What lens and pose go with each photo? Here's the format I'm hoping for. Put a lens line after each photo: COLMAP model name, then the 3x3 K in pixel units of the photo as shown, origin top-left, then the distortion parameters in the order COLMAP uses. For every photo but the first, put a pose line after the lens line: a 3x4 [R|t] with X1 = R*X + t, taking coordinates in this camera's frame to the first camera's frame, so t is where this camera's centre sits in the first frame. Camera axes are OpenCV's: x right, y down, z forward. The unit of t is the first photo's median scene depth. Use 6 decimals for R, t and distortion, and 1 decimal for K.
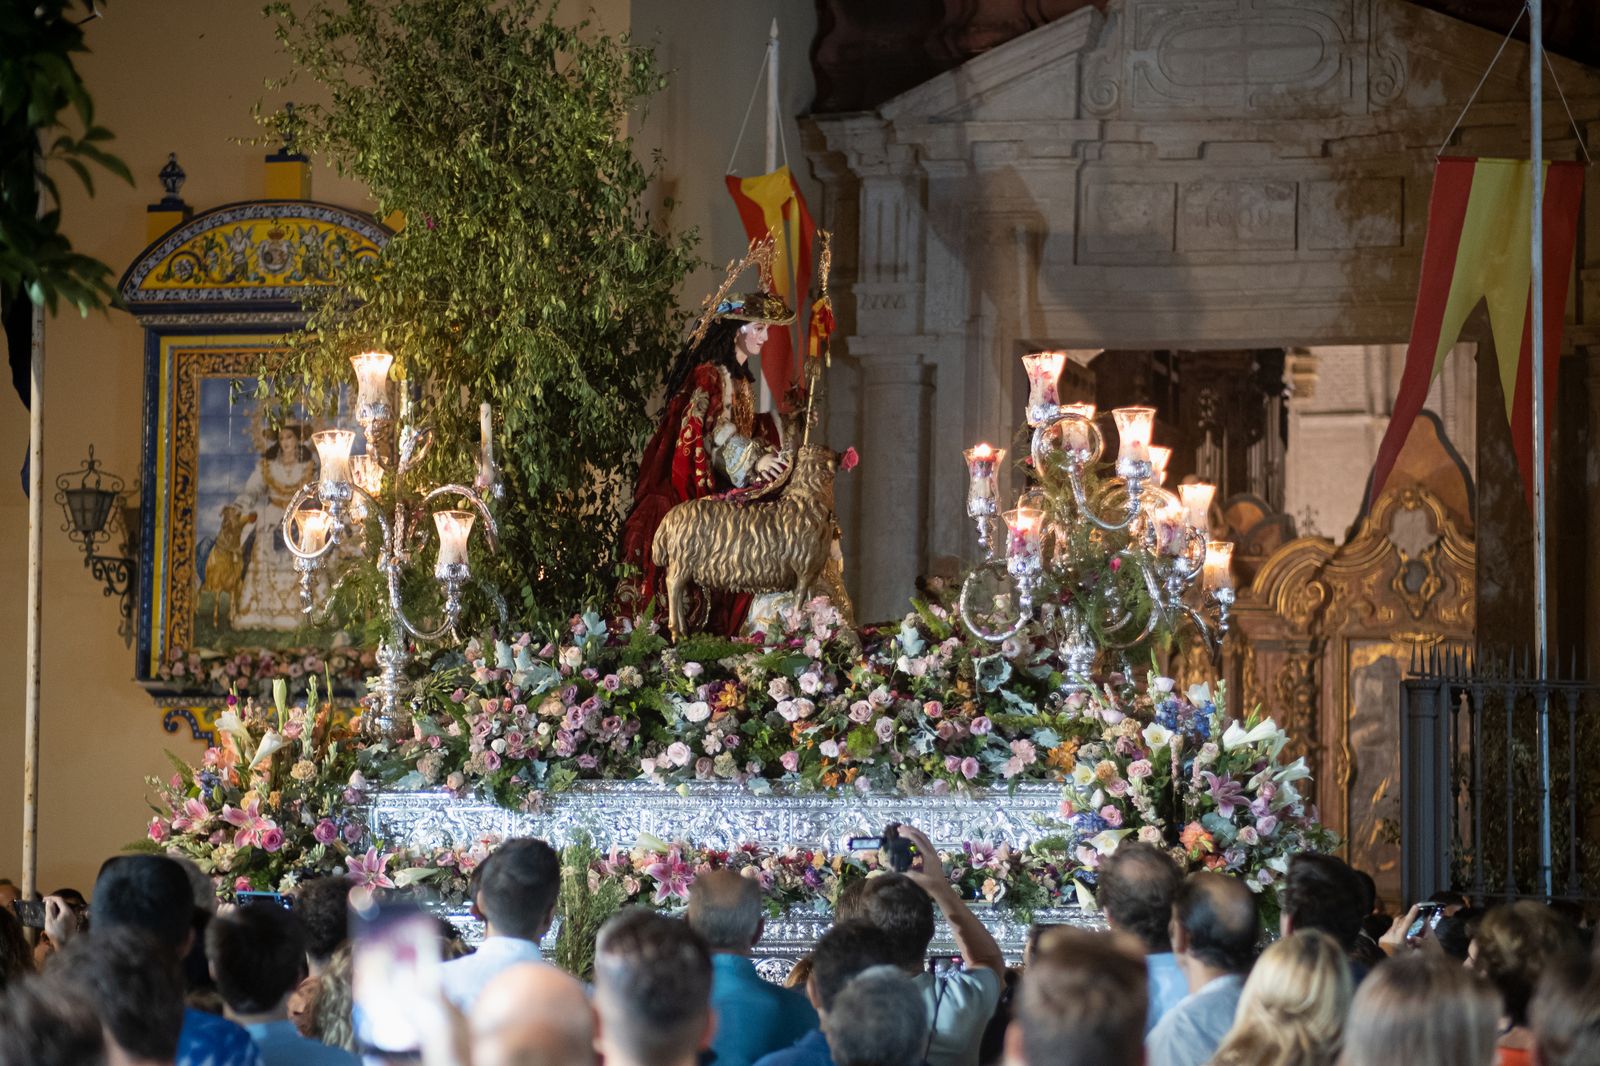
lens RADIAL K [[3977.7, 0, 816.1], [0, 3977.7, 531.1], [0, 0, 1]] dist [0.367250, -0.002332]
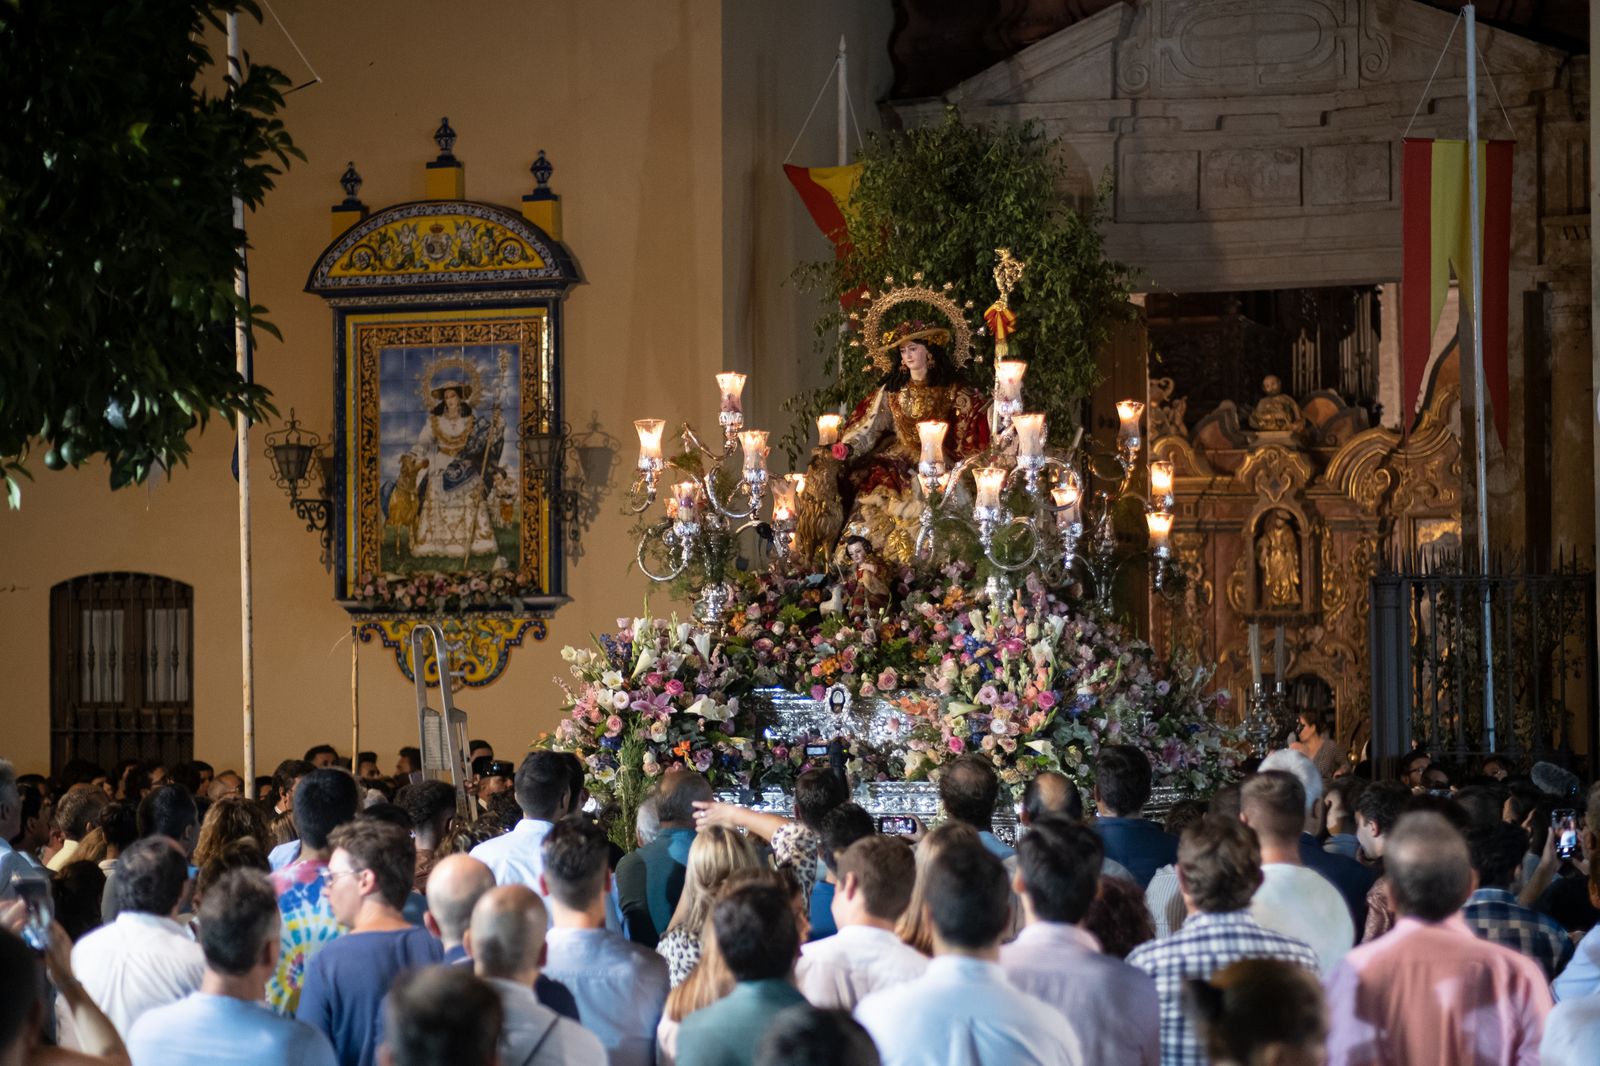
lens RADIAL K [[3984.8, 0, 800.0], [0, 3984.8, 533.0], [0, 0, 1]] dist [0.375067, -0.035057]
pose [[0.997741, -0.026976, -0.061523, 0.045741], [0.029337, 0.998854, 0.037806, -0.024726], [0.060432, -0.039526, 0.997389, -0.197144]]
